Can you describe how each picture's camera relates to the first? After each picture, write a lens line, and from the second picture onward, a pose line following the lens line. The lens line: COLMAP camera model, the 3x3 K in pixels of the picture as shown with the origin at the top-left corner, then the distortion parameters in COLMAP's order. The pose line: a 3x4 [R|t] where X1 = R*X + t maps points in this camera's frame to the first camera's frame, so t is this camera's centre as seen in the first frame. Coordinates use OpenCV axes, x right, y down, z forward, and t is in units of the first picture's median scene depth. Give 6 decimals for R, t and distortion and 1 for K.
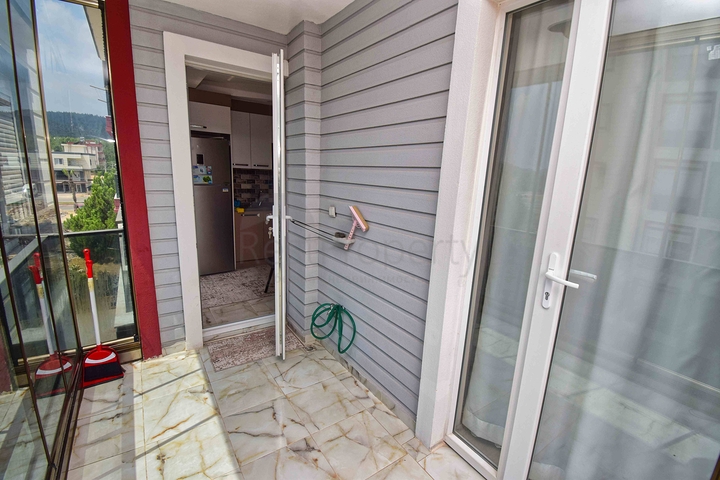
lens RADIAL K [[318.2, 0, 360.0], [0, 318.2, 241.5], [0, 0, 1]] dist [0.017484, -0.024008]
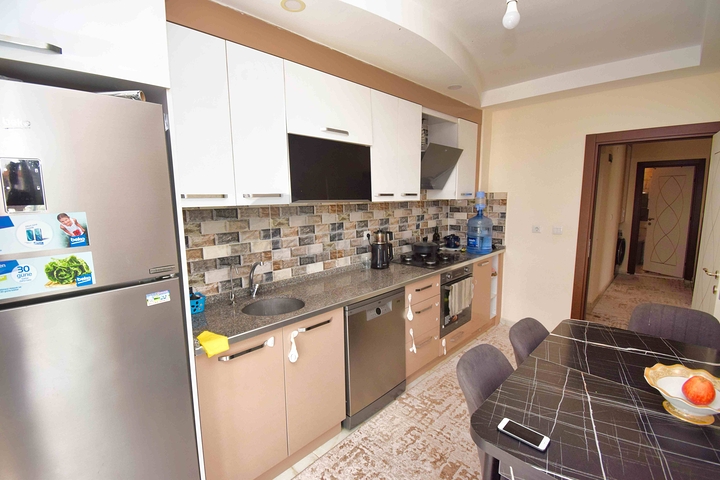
lens RADIAL K [[318.2, 0, 360.0], [0, 318.2, 241.5], [0, 0, 1]] dist [0.017484, -0.024008]
pose [[0.983297, -0.074977, 0.165847, -0.273749], [0.085912, 0.994509, -0.059763, -0.160457], [-0.160456, 0.073013, 0.984339, 0.650497]]
